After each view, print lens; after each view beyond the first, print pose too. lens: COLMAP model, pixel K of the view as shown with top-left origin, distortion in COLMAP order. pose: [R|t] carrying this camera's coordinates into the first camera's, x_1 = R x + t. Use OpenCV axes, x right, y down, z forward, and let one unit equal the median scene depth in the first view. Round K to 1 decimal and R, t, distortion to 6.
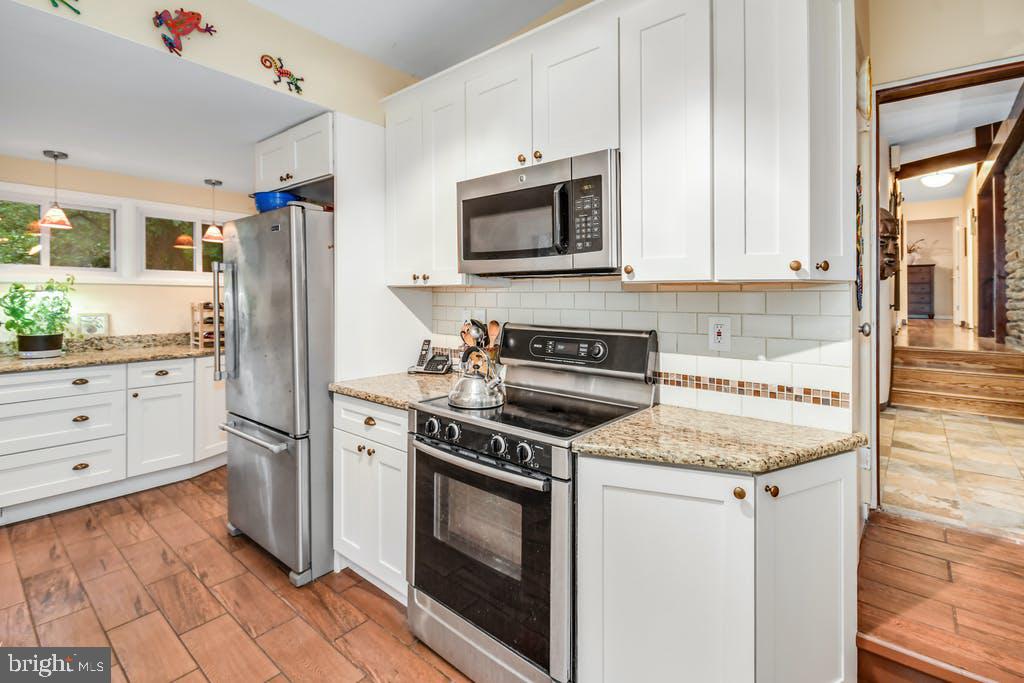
lens RADIAL K [[460.3, 0, 510.5], [0, 460.3, 301.8], [0, 0, 1]] dist [0.001415, 0.000040]
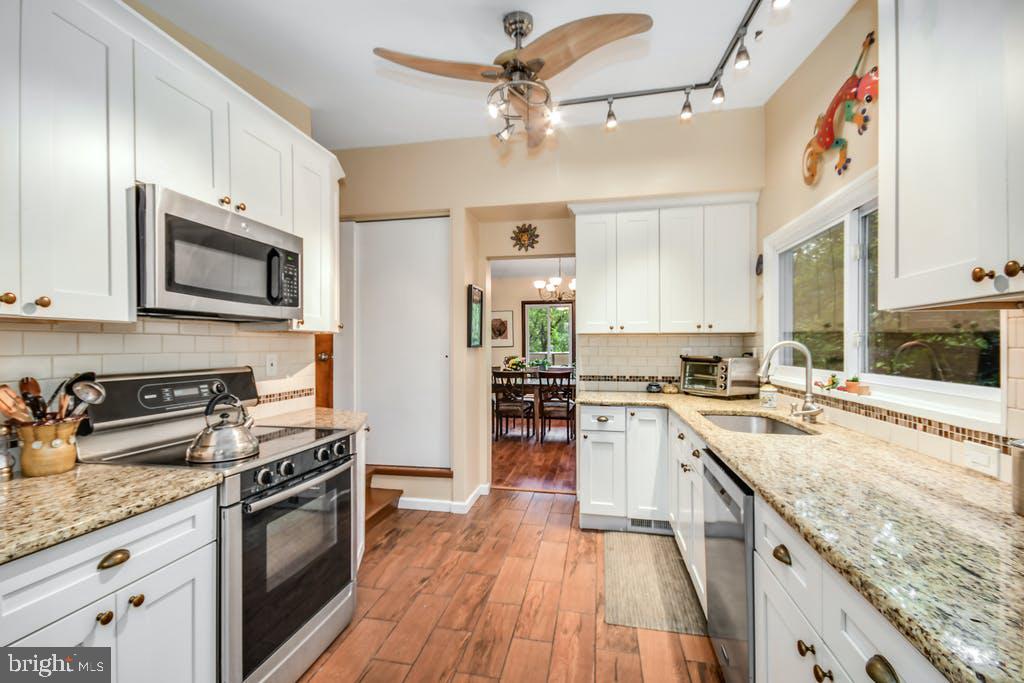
lens RADIAL K [[457.7, 0, 512.0], [0, 457.7, 341.5], [0, 0, 1]] dist [0.016868, -0.000114]
pose [[-0.478900, 0.001137, 0.877869, -1.215208], [0.004550, 0.999989, 0.001187, -0.004856], [-0.877858, 0.004563, -0.478899, 0.989545]]
